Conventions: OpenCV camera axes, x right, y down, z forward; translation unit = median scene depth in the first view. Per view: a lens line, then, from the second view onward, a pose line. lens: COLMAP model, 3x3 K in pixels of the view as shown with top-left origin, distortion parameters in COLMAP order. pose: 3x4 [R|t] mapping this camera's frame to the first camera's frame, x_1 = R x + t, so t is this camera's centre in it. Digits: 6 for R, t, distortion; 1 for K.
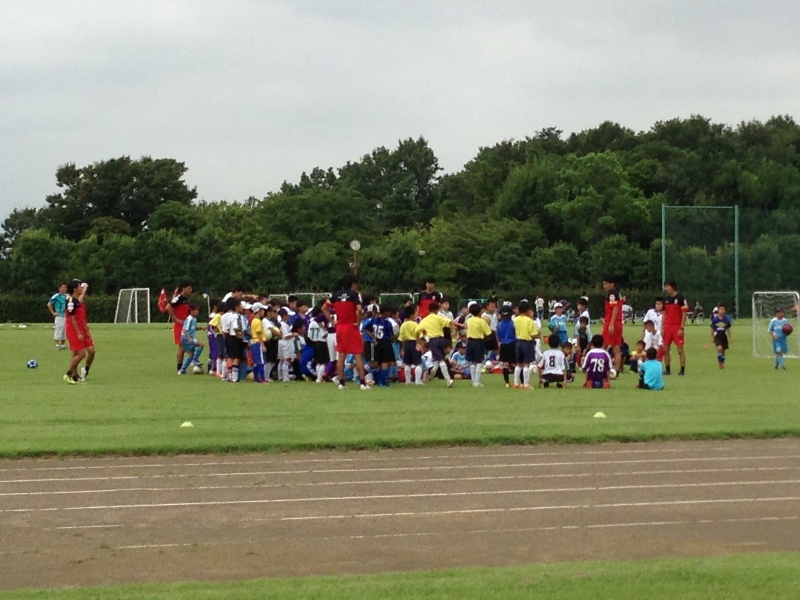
lens RADIAL K [[766.4, 0, 400.0], [0, 766.4, 300.0], [0, 0, 1]] dist [0.015103, 0.005645]
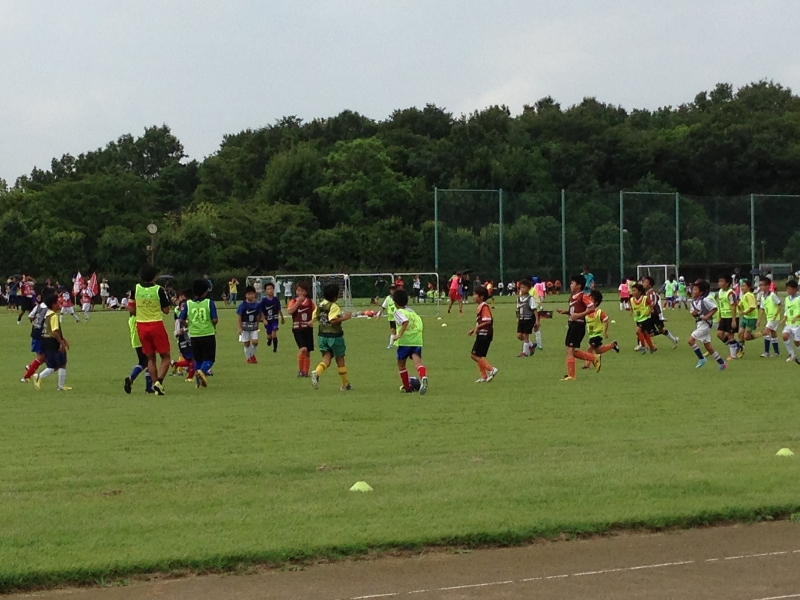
lens RADIAL K [[766.4, 0, 400.0], [0, 766.4, 300.0], [0, 0, 1]] dist [0.015103, 0.005645]
pose [[0.998129, -0.014094, 0.059493, 0.242329], [0.012521, 0.999564, 0.026729, 0.000916], [-0.059844, -0.025934, 0.997871, -0.055641]]
